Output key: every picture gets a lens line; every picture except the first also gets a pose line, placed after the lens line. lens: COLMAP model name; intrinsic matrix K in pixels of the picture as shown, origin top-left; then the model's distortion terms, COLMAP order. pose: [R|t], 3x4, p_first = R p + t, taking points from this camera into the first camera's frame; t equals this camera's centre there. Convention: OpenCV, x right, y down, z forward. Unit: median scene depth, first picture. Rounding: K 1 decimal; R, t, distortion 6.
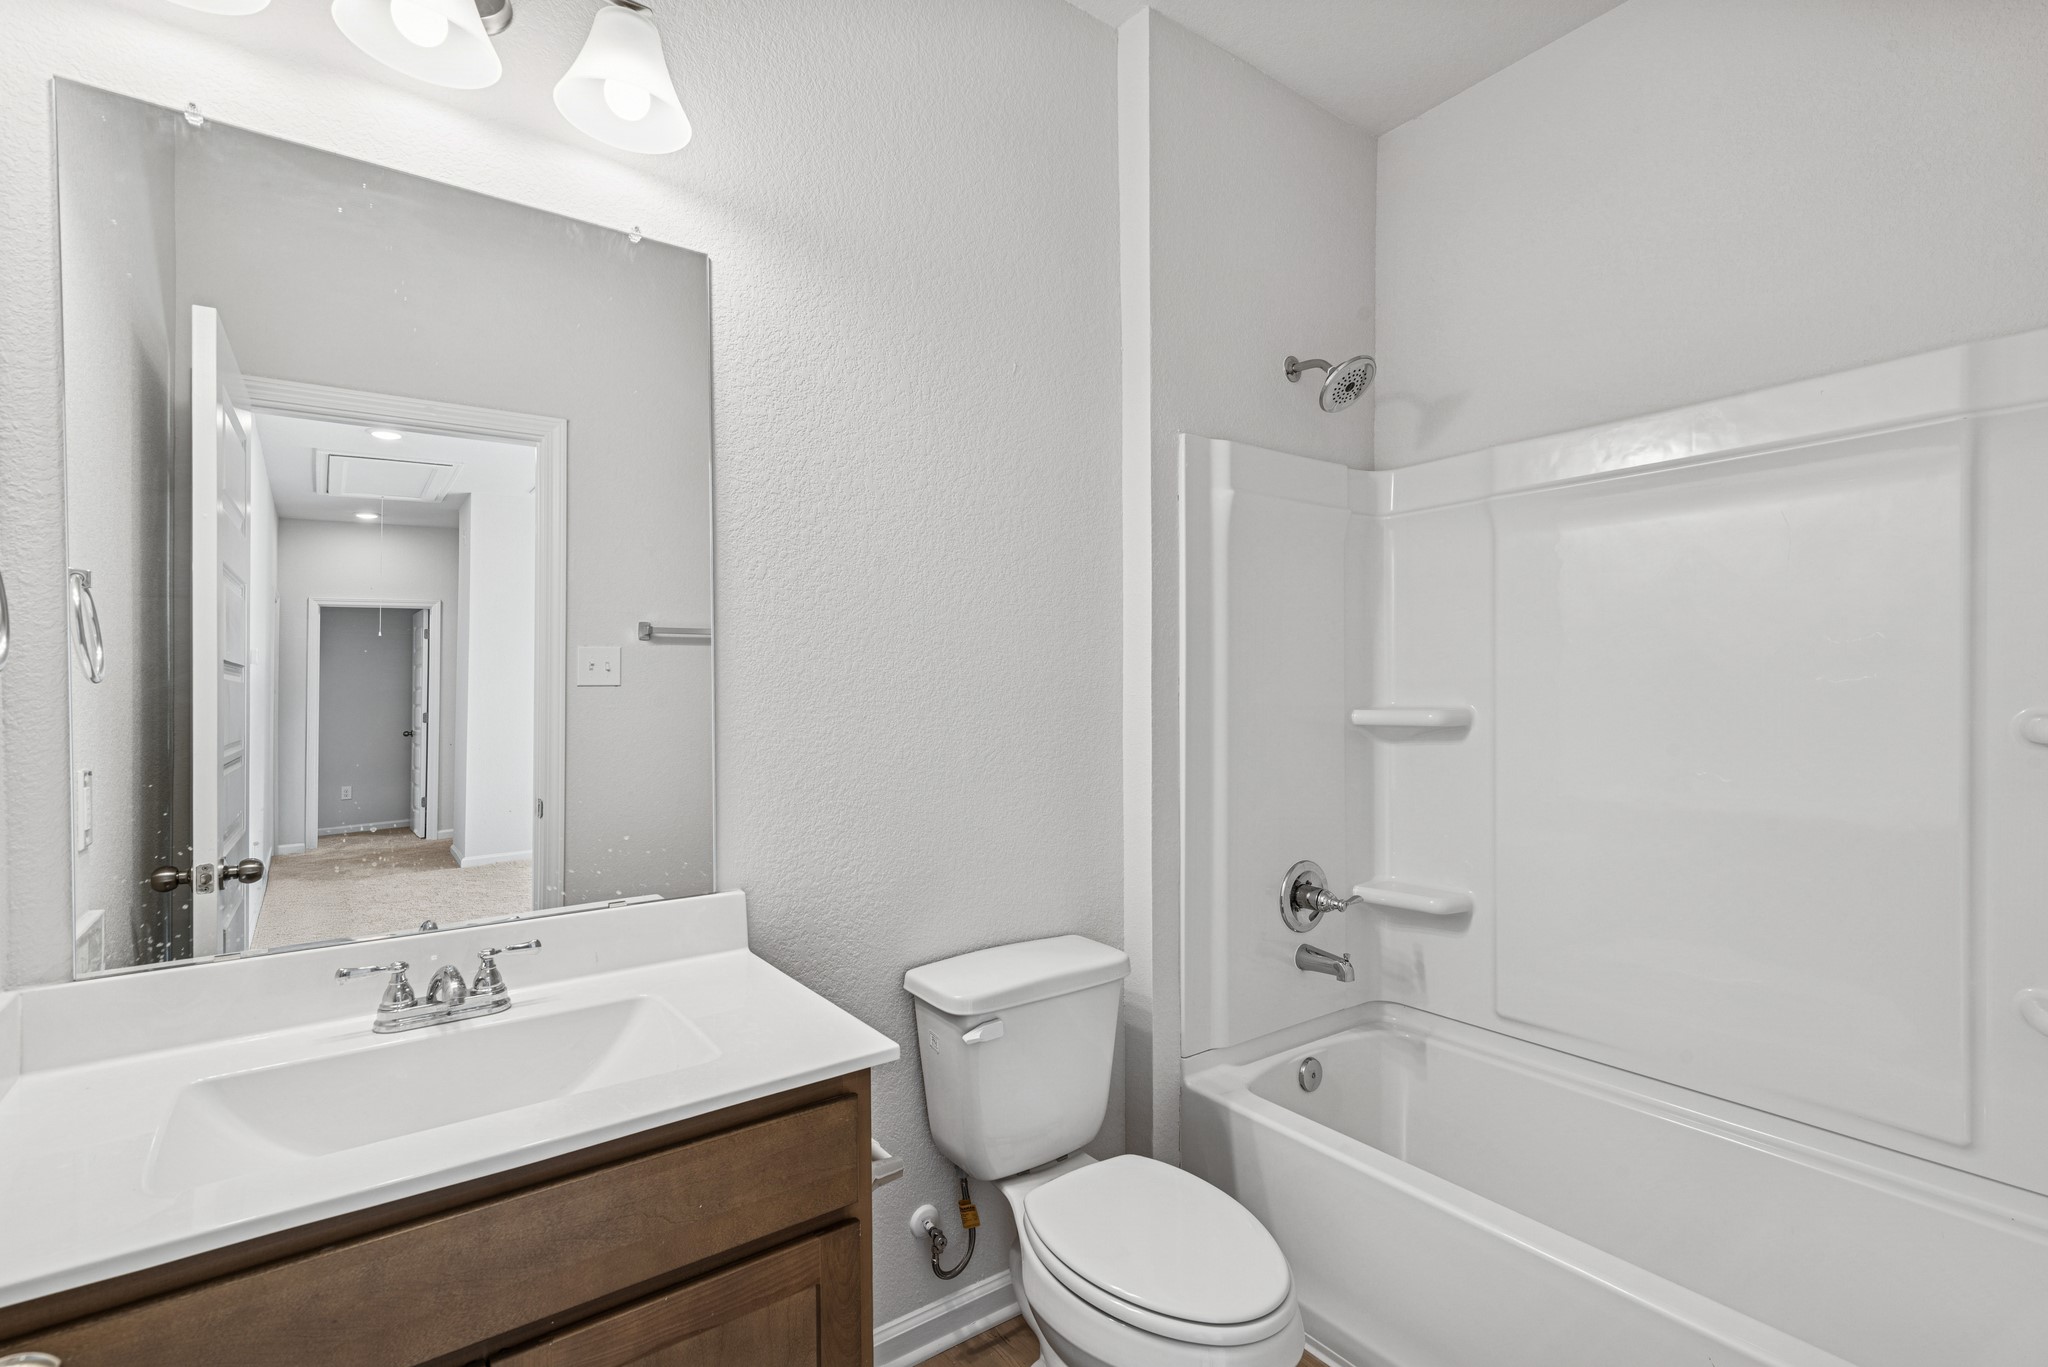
lens RADIAL K [[923.0, 0, 1037.6], [0, 923.0, 680.6], [0, 0, 1]] dist [0.018337, -0.001291]
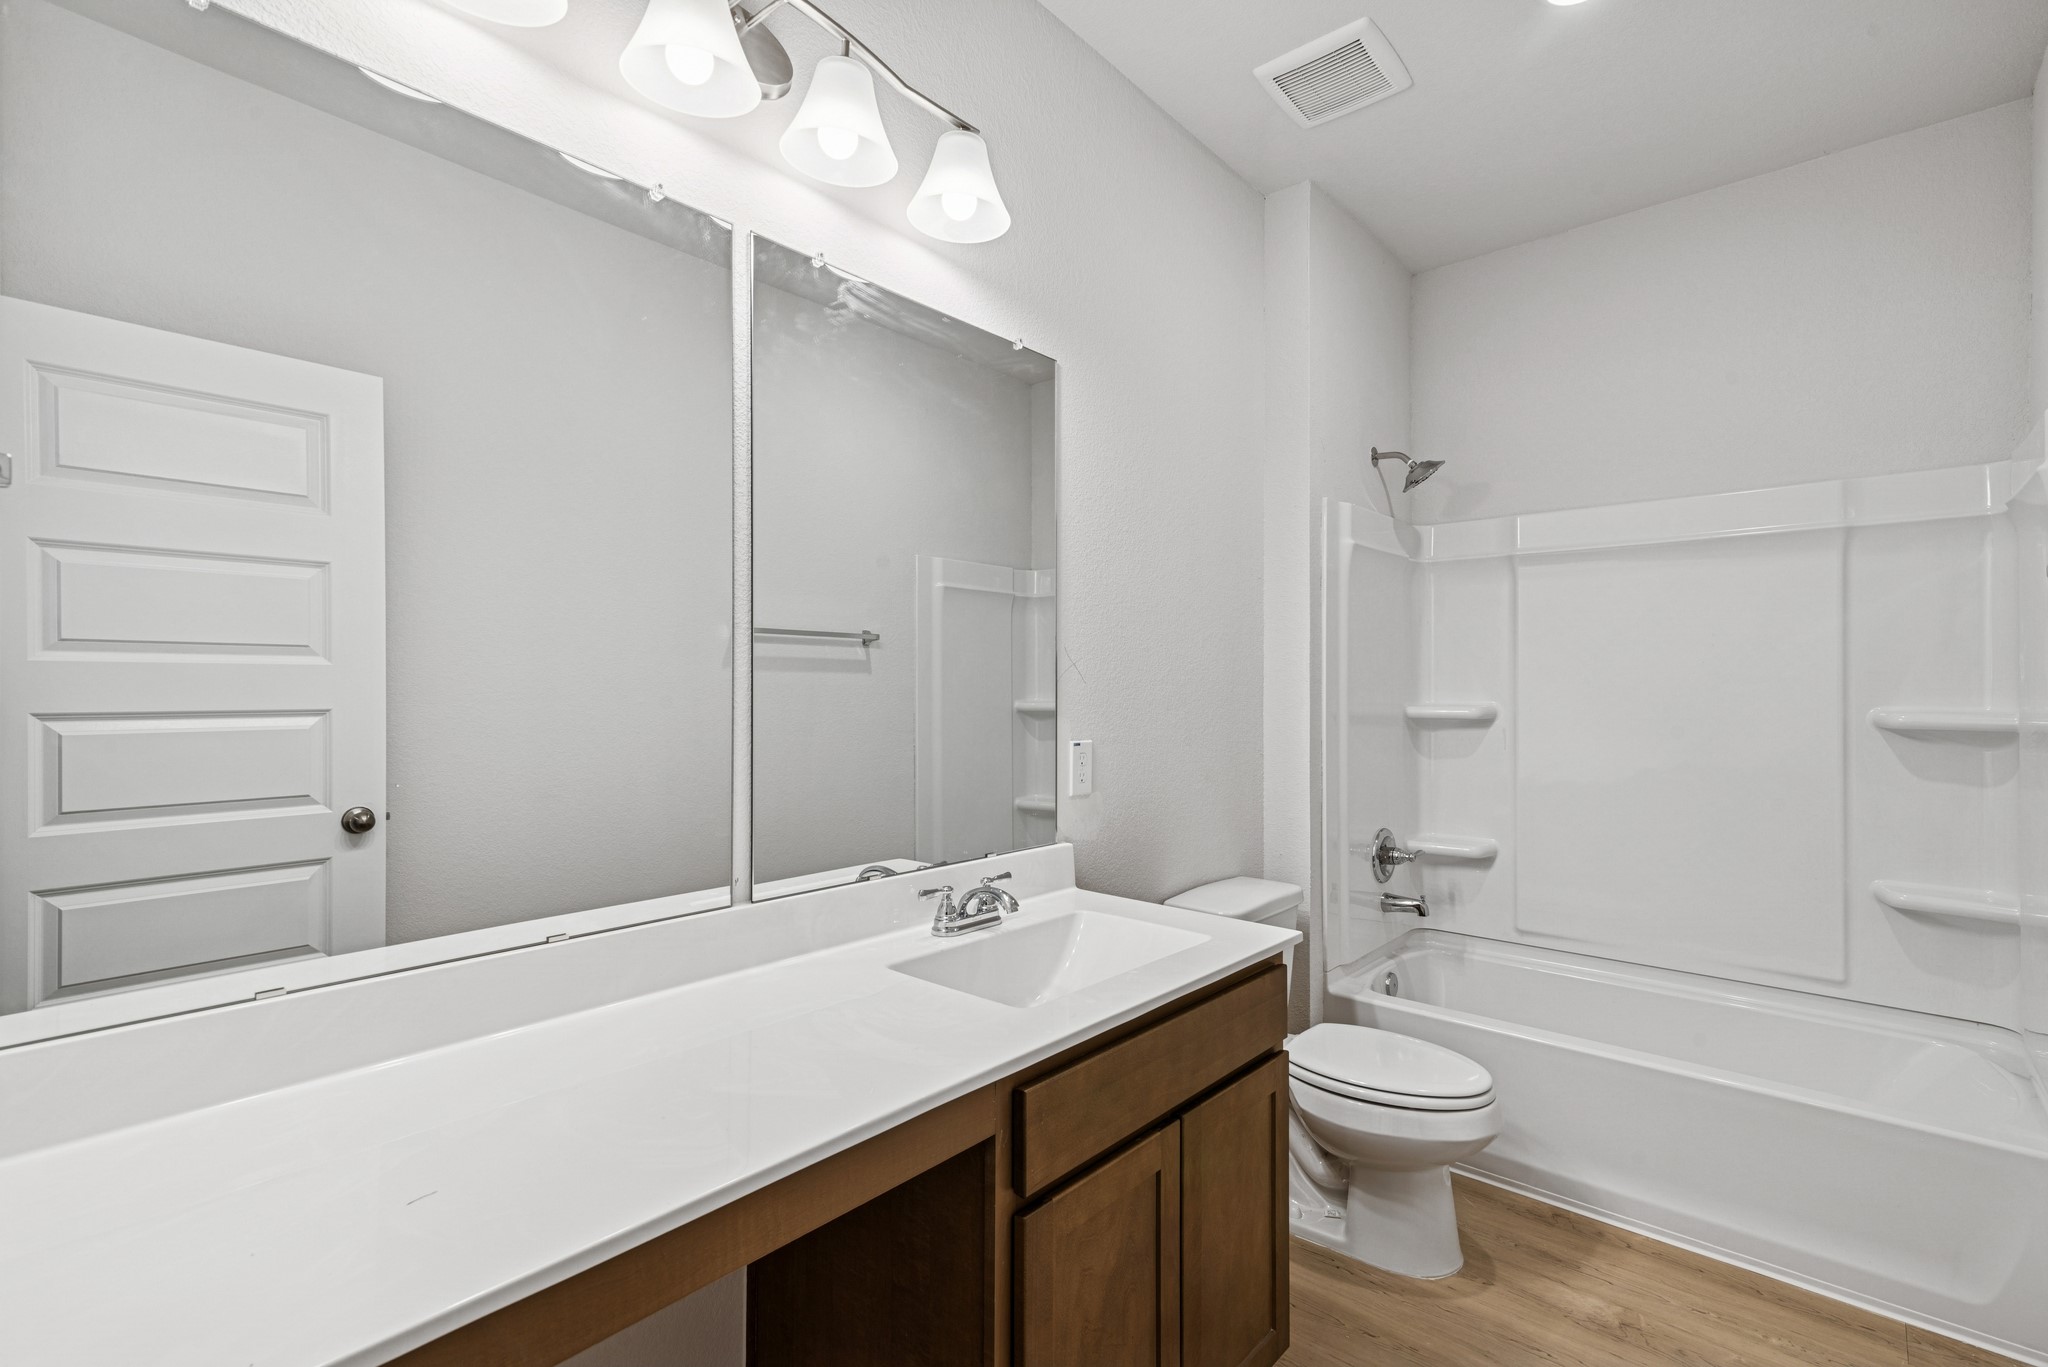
lens RADIAL K [[923.0, 0, 1018.6], [0, 923.0, 684.7], [0, 0, 1]] dist [0.018337, -0.001291]
pose [[0.973953, 0.017745, 0.226056, -0.538672], [-0.017467, 0.999842, -0.003228, 0.016366], [-0.226077, -0.000804, 0.974109, -0.165135]]
